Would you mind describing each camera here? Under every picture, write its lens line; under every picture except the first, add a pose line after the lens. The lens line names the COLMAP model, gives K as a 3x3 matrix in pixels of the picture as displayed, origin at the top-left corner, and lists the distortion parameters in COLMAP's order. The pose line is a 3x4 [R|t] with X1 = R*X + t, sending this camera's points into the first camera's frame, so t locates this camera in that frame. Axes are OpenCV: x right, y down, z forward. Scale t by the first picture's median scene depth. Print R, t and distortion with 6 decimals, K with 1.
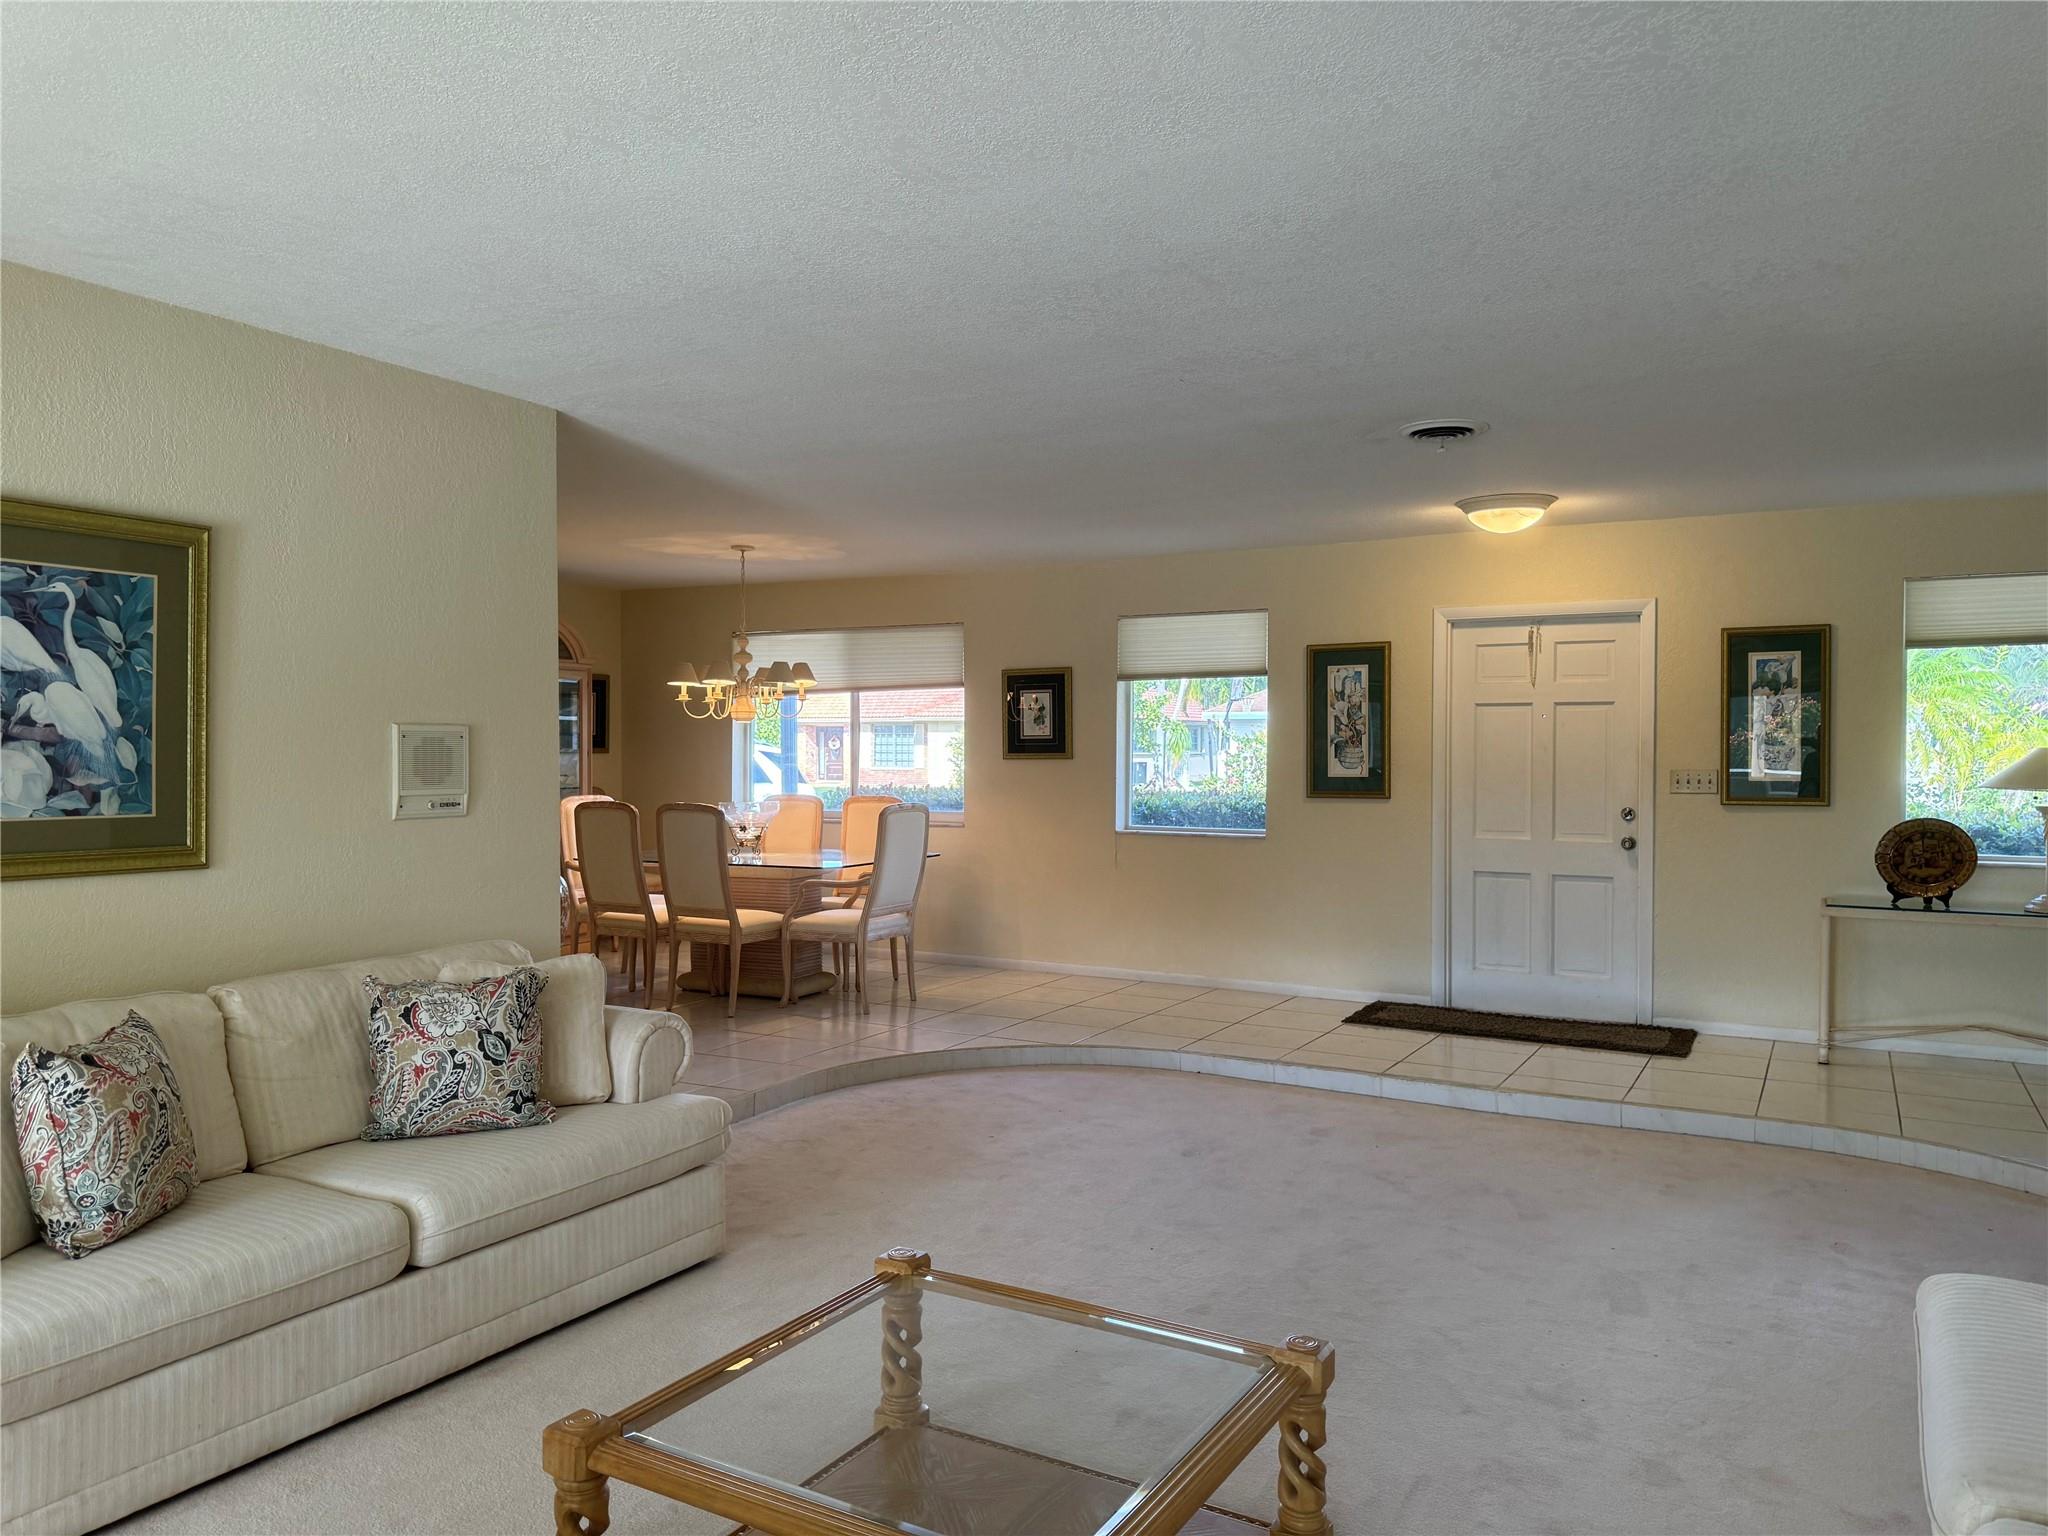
lens RADIAL K [[1456.4, 0, 1016.5], [0, 1456.4, 770.4], [0, 0, 1]] dist [0.031229, -0.044512]
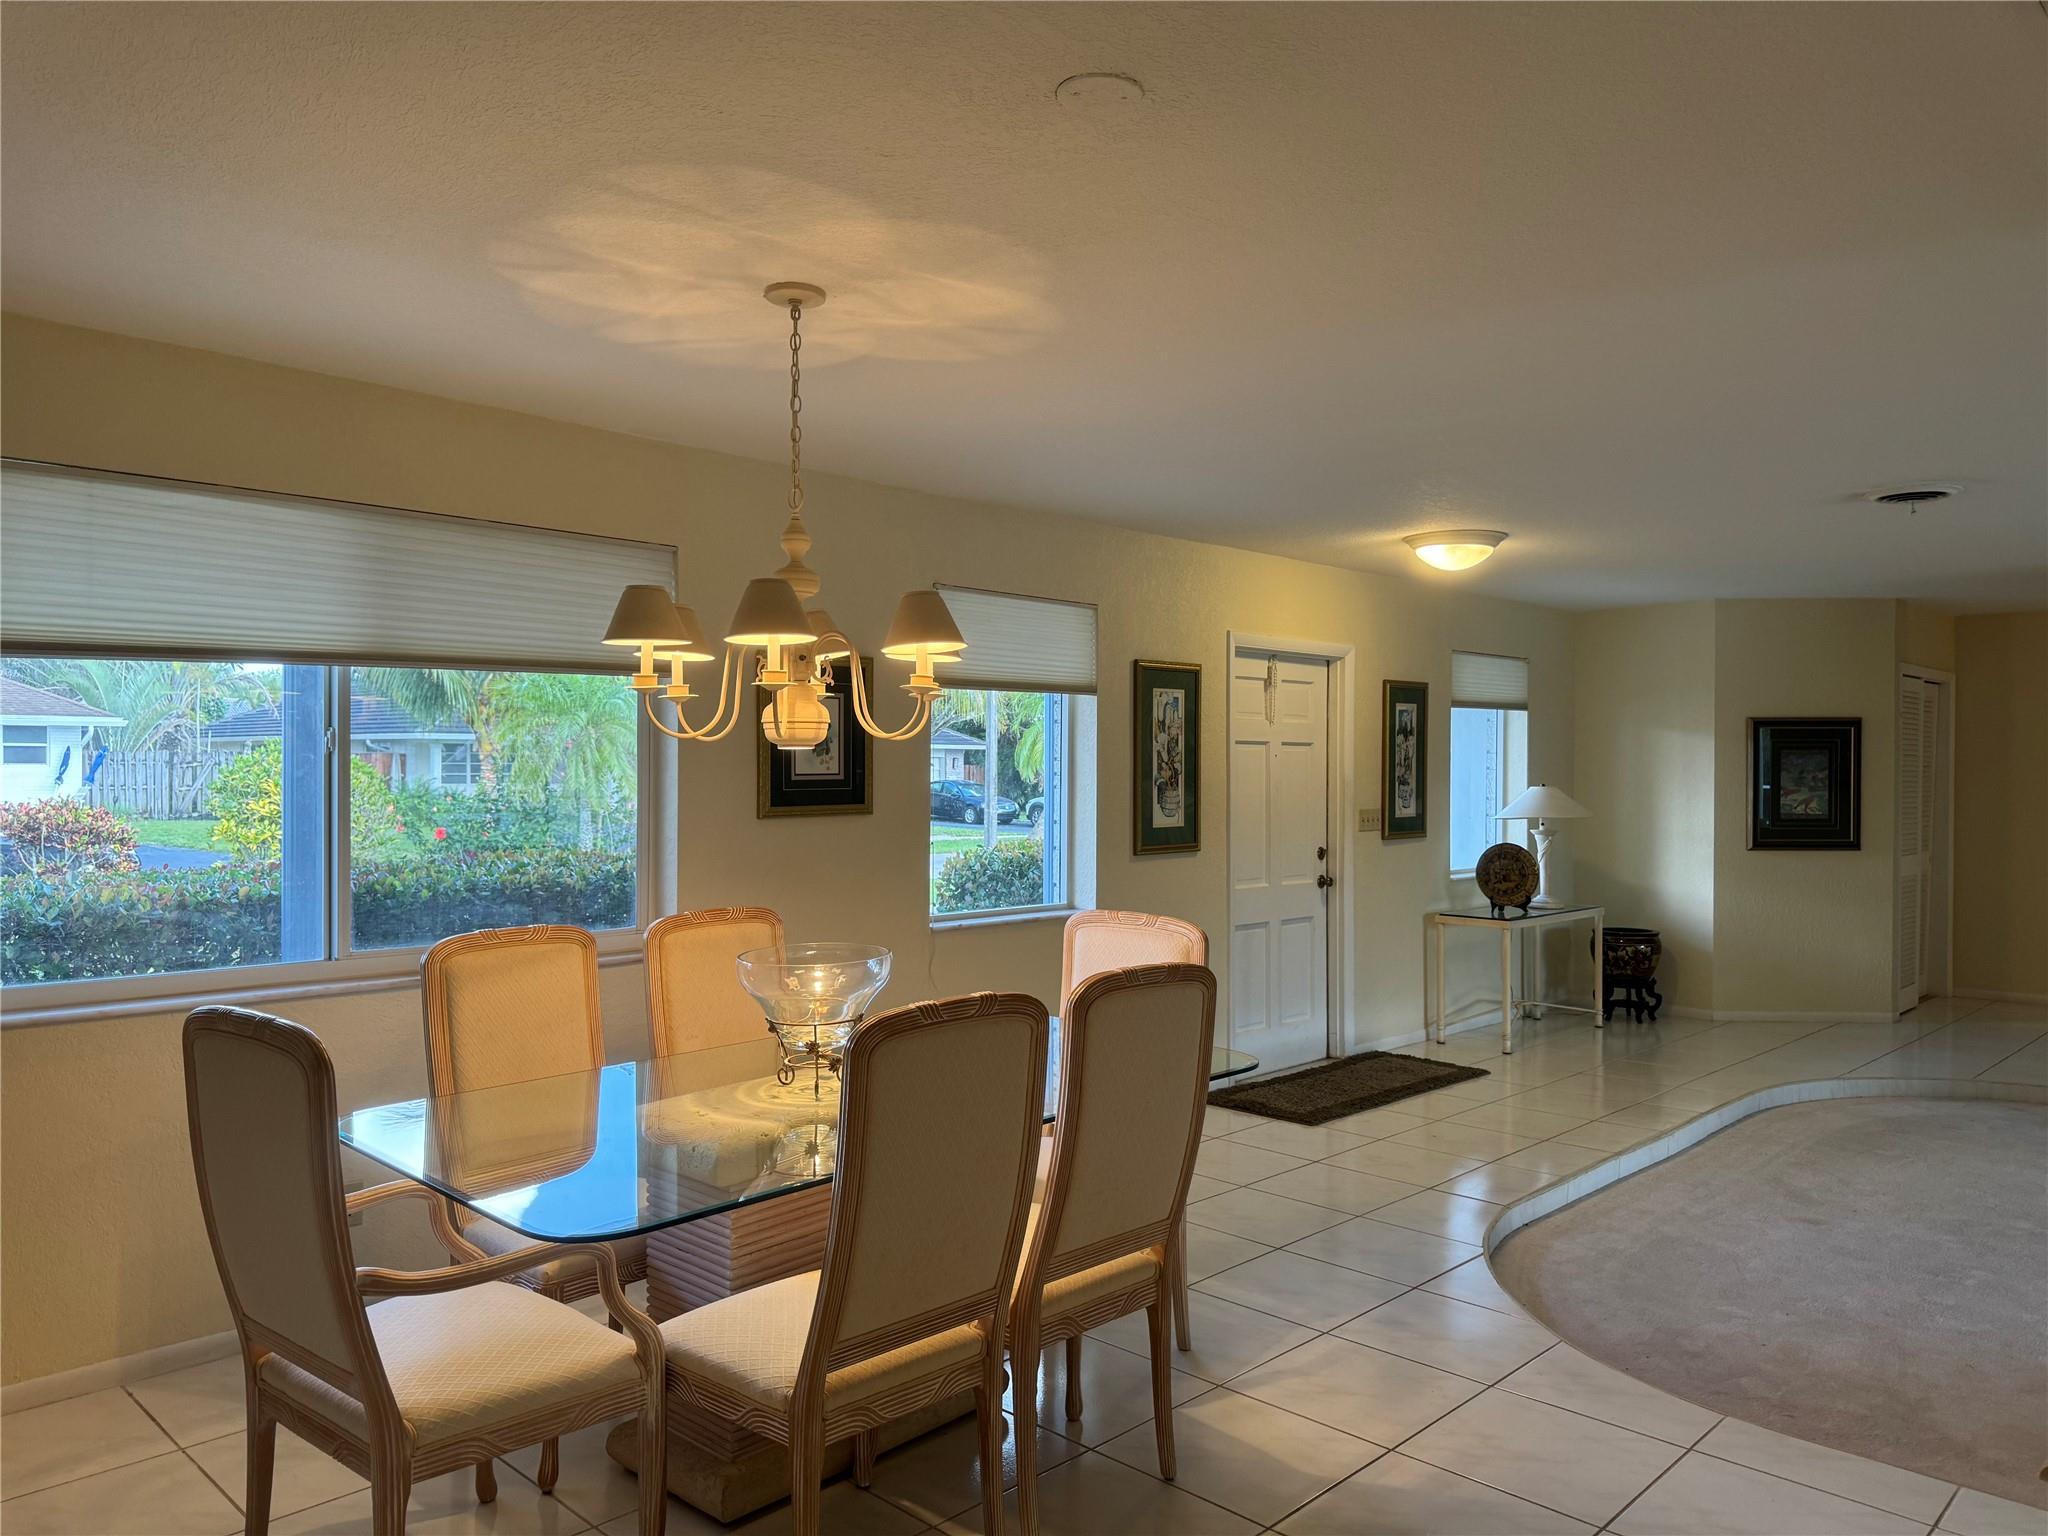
lens RADIAL K [[1456.4, 0, 1022.4], [0, 1456.4, 761.0], [0, 0, 1]] dist [0.031229, -0.044512]
pose [[0.235272, 0.003063, 0.971925, -0.576706], [0.008985, 0.999945, -0.005326, -0.028665], [-0.971888, 0.009986, 0.235231, 0.893972]]
